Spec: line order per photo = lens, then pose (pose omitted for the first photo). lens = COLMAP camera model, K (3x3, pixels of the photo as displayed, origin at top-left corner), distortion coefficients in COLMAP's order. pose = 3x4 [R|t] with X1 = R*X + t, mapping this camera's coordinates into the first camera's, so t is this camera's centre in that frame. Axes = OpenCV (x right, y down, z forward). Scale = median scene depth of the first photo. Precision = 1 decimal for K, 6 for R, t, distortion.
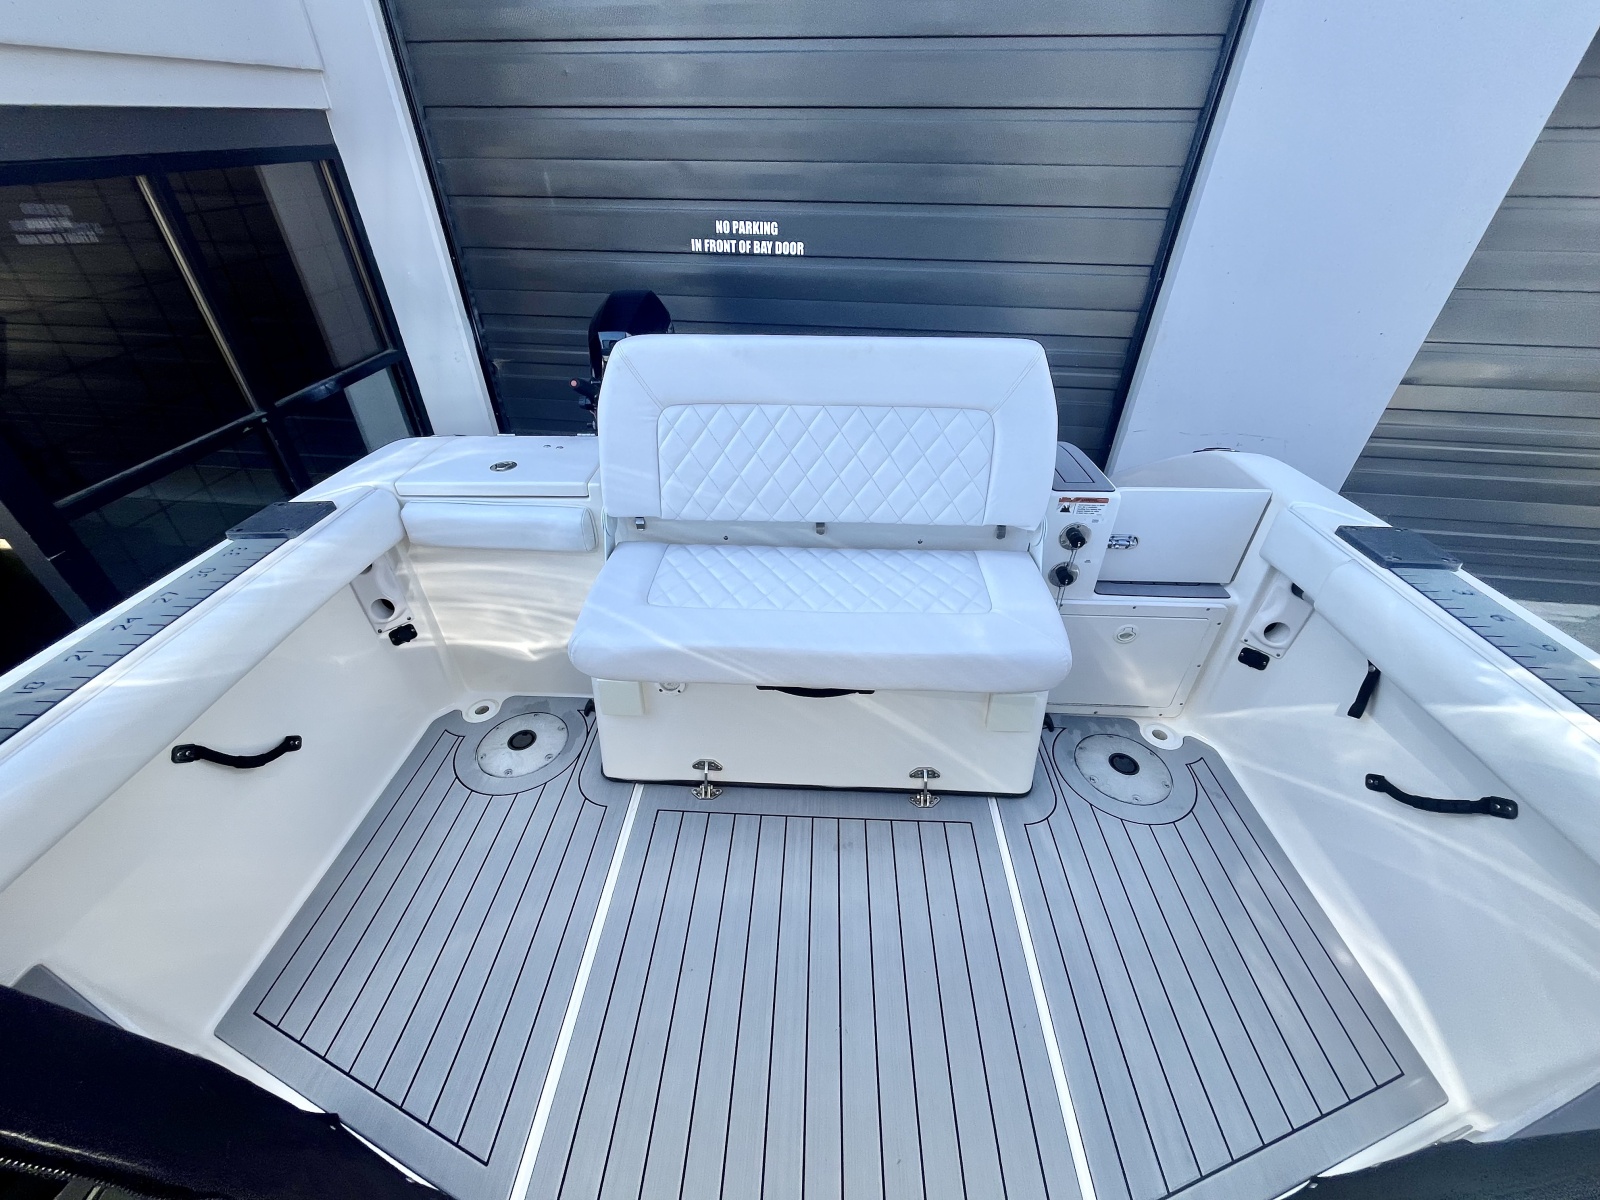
lens RADIAL K [[642.8, 0, 790.4], [0, 642.8, 598.2], [0, 0, 1]] dist [-0.003011, -0.000135]
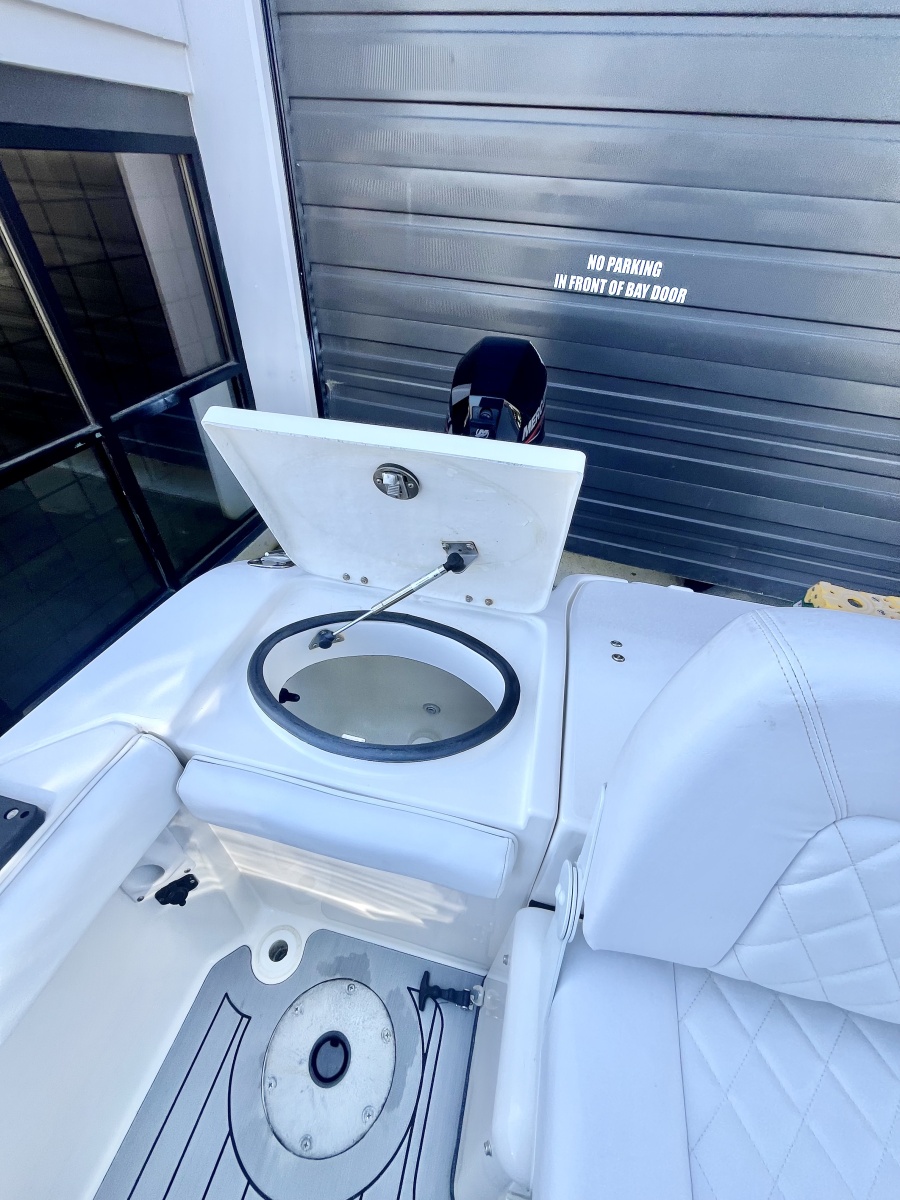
lens RADIAL K [[482.1, 0, 451.3], [0, 482.1, 593.6], [0, 0, 1]] dist [-0.003011, -0.000135]
pose [[0.982732, 0.152170, -0.105274, -0.331360], [-0.142259, 0.985160, 0.096030, -0.339906], [0.118324, -0.079396, 0.989796, 0.587751]]
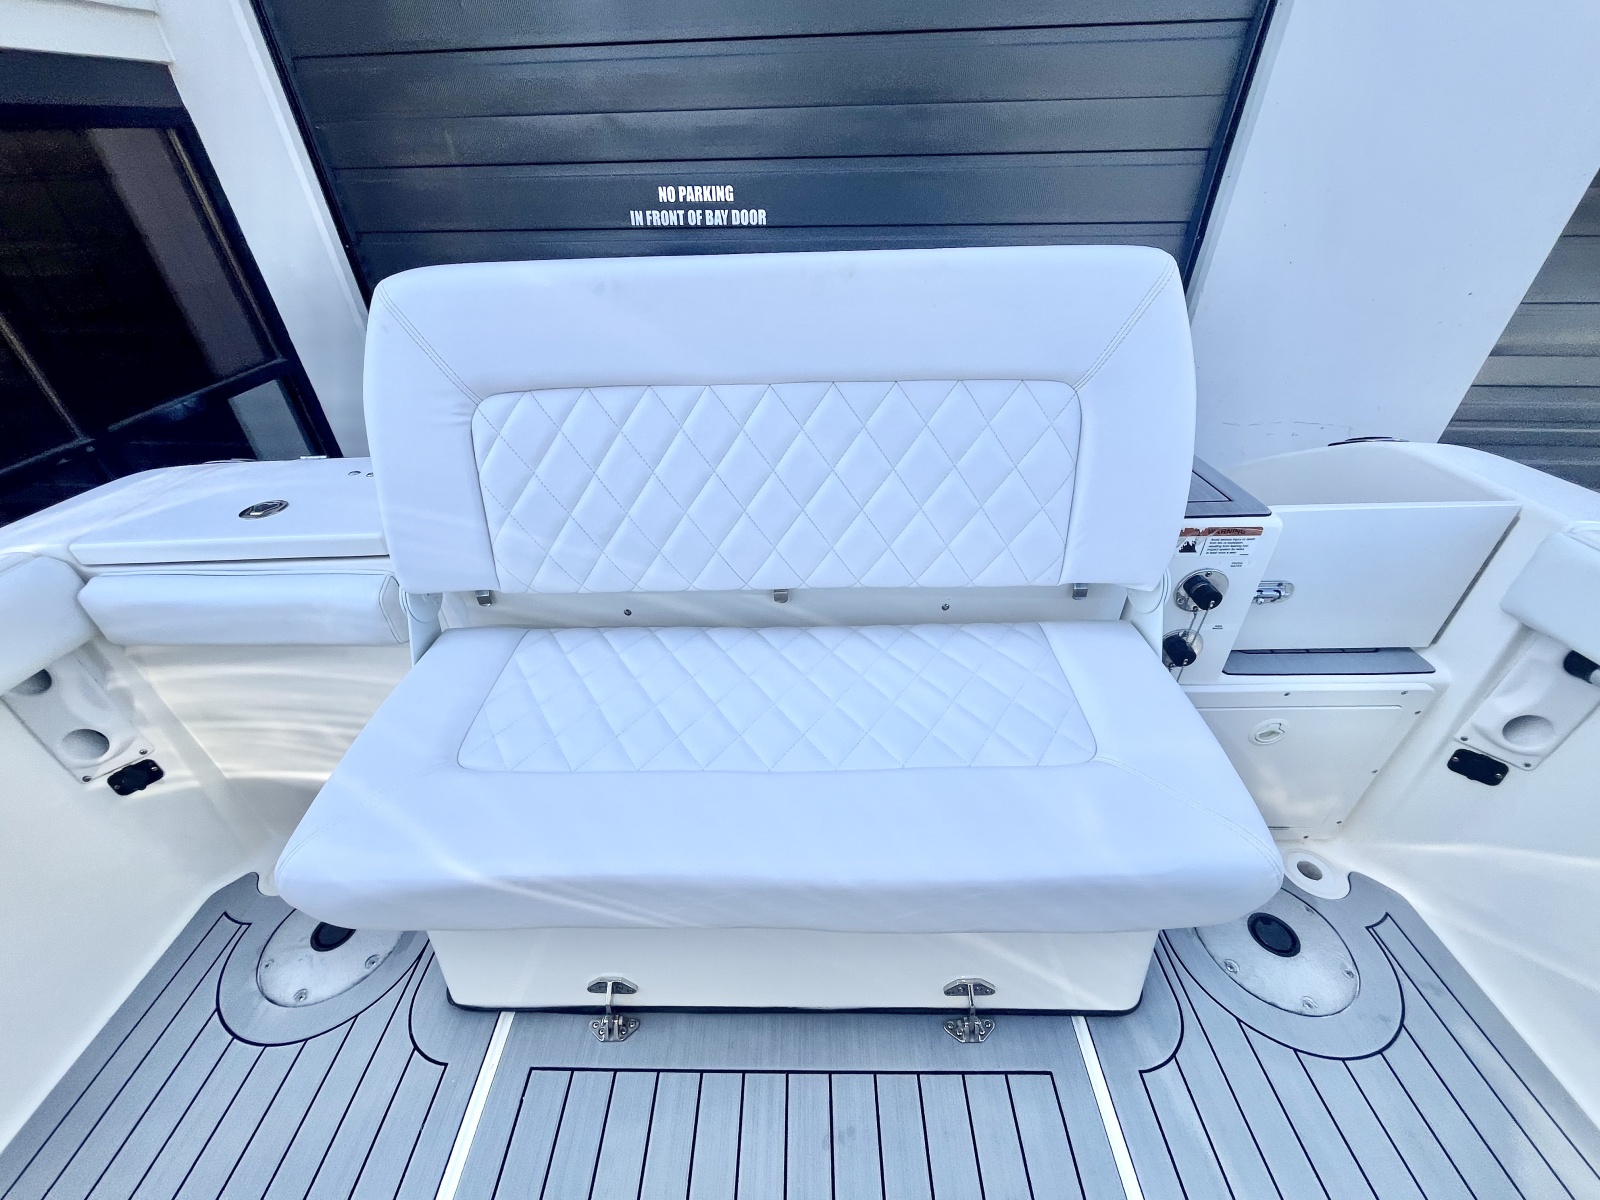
lens RADIAL K [[642.8, 0, 790.1], [0, 642.8, 597.8], [0, 0, 1]] dist [-0.003011, -0.000135]
pose [[0.999111, -0.040363, 0.012176, 0.044817], [0.040509, 0.999107, -0.012001, -0.089572], [-0.011680, 0.012483, 0.999854, 0.368074]]
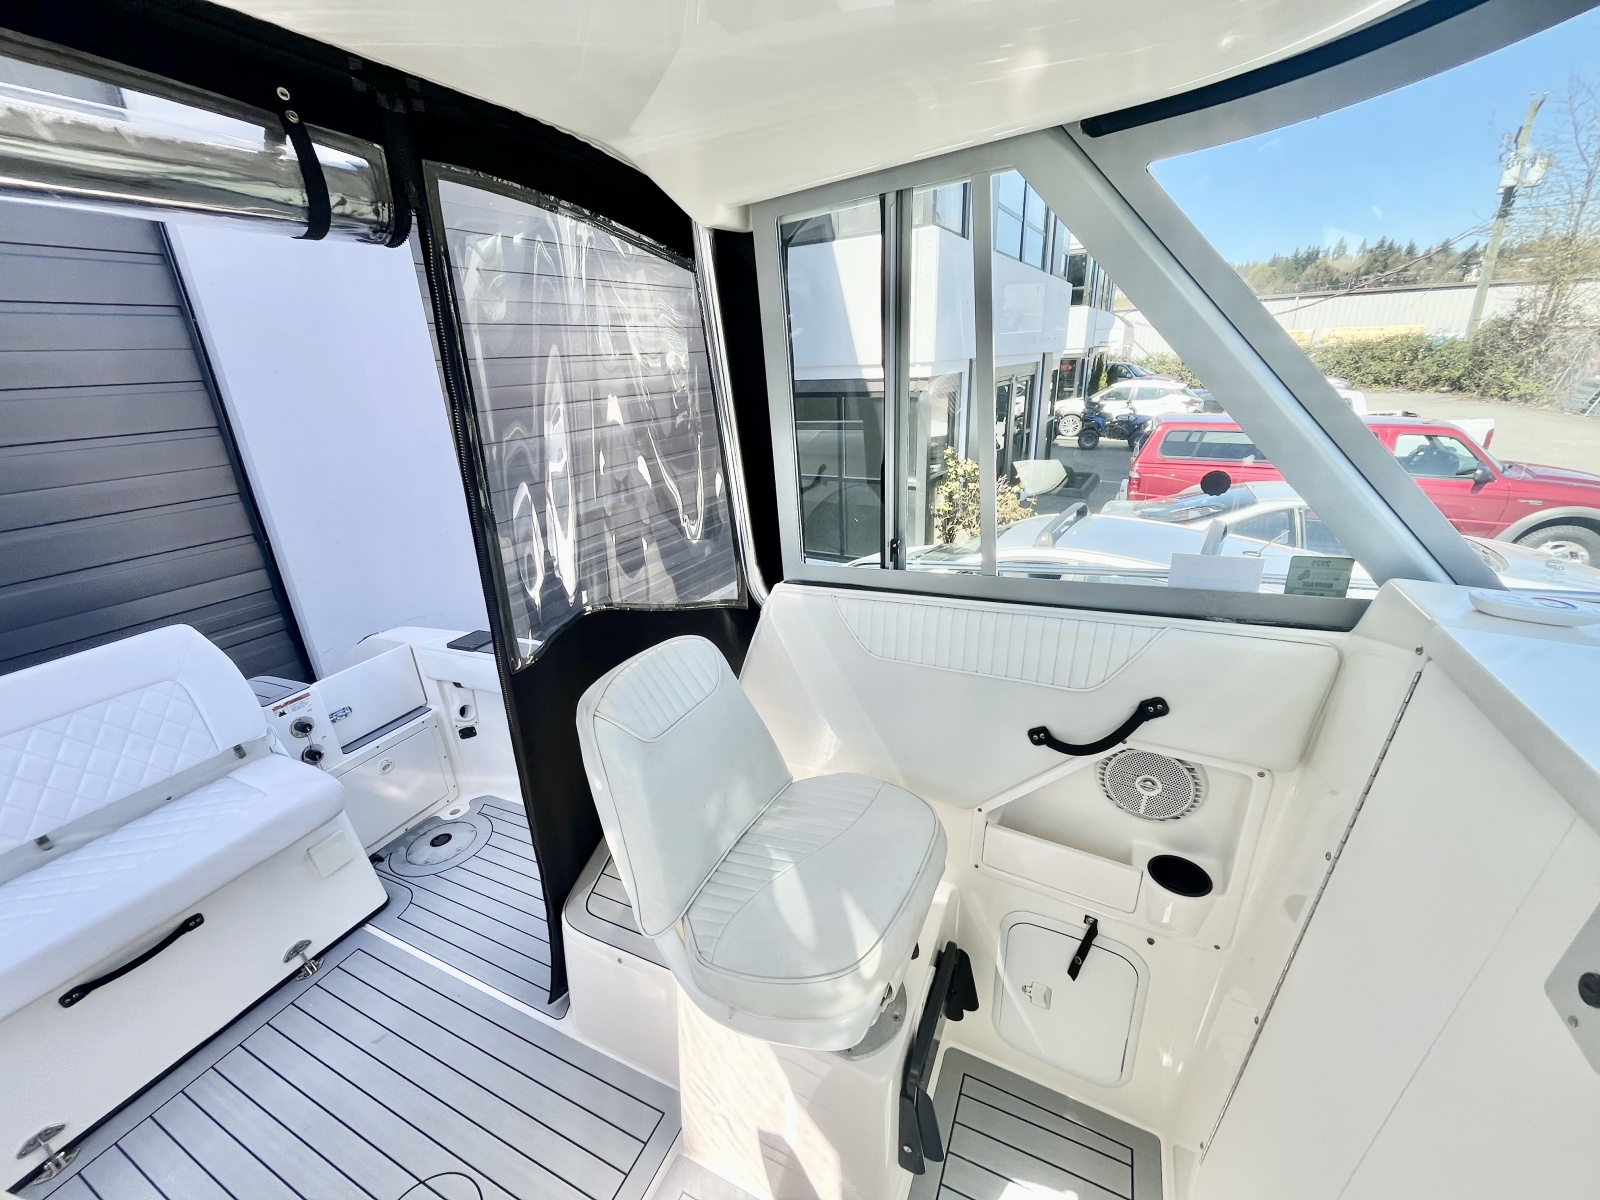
lens RADIAL K [[642.8, 0, 791.0], [0, 642.8, 597.2], [0, 0, 1]] dist [-0.003011, -0.000135]
pose [[0.390961, -0.338026, 0.856089, -0.216861], [0.583759, 0.810175, 0.053304, 0.201784], [-0.711600, 0.478910, 0.514073, -0.549498]]
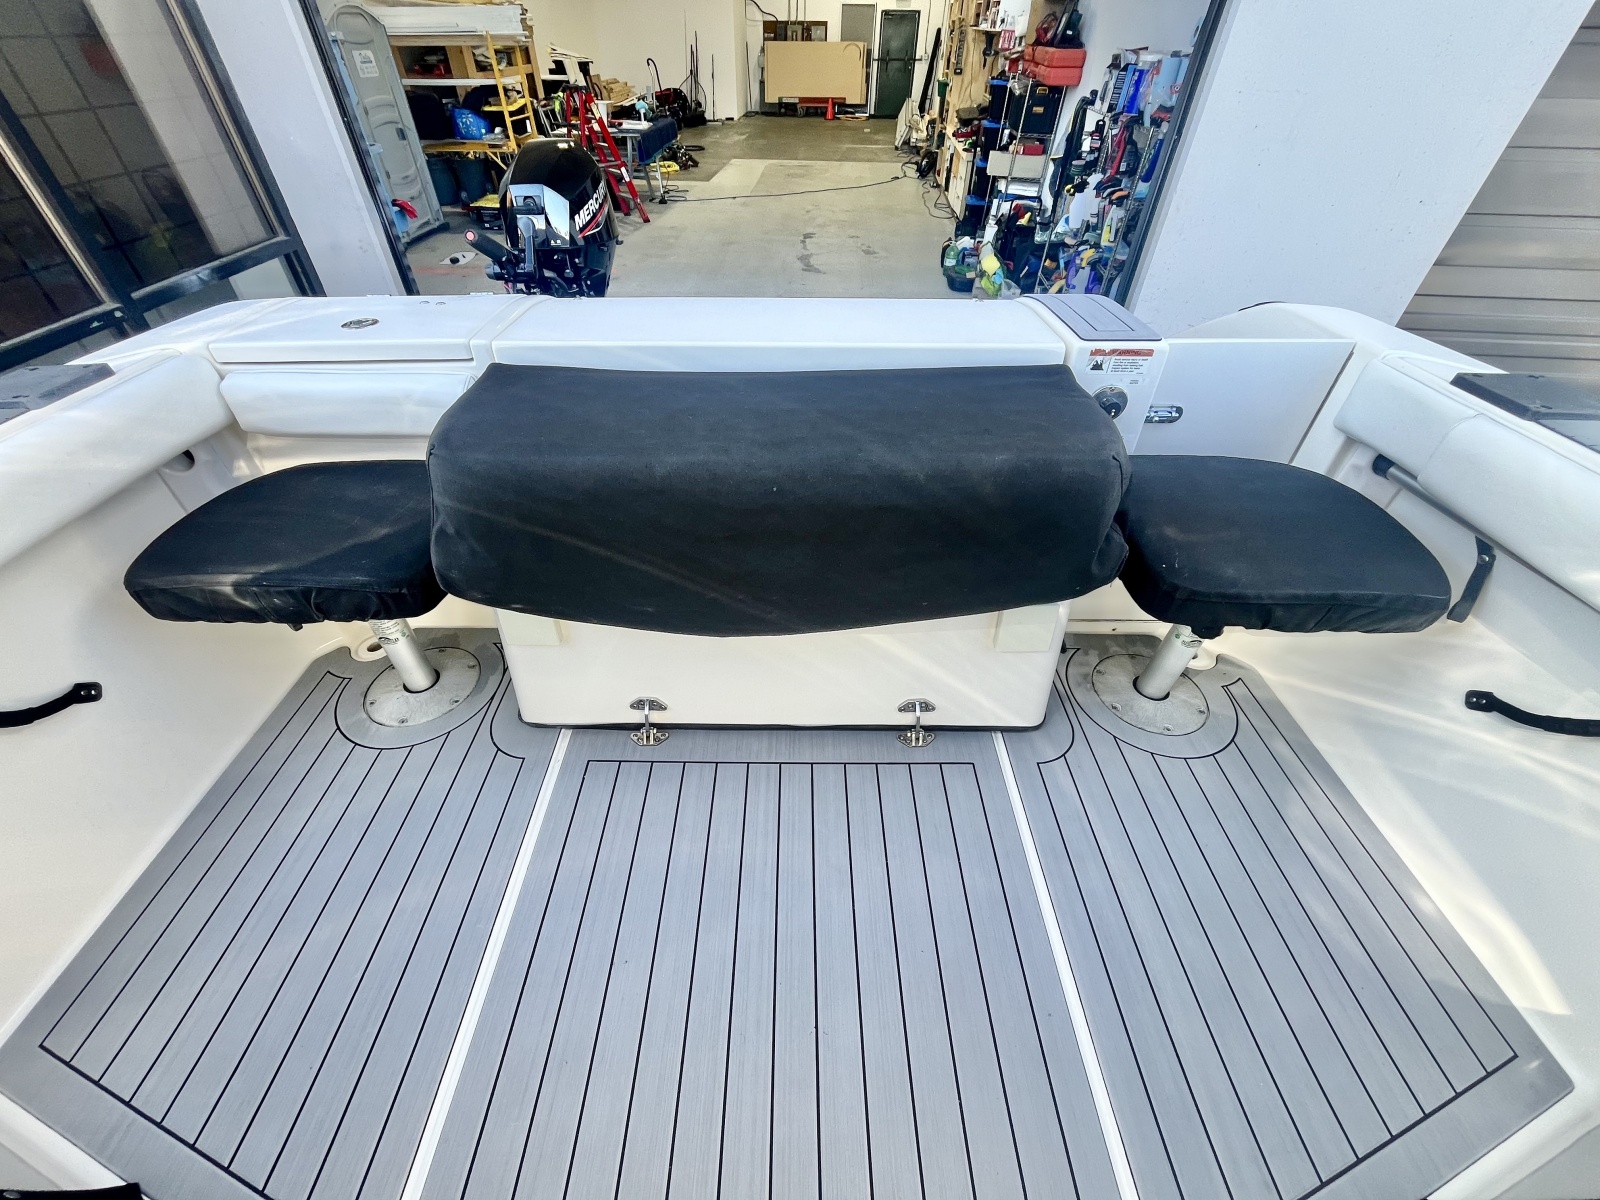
lens RADIAL K [[642.8, 0, 790.3], [0, 642.8, 598.1], [0, 0, 1]] dist [-0.003011, -0.000135]
pose [[0.999122, -0.024489, 0.033990, 0.023216], [0.021140, 0.995195, 0.095603, 0.051779], [-0.036168, -0.094801, 0.994839, 0.196214]]
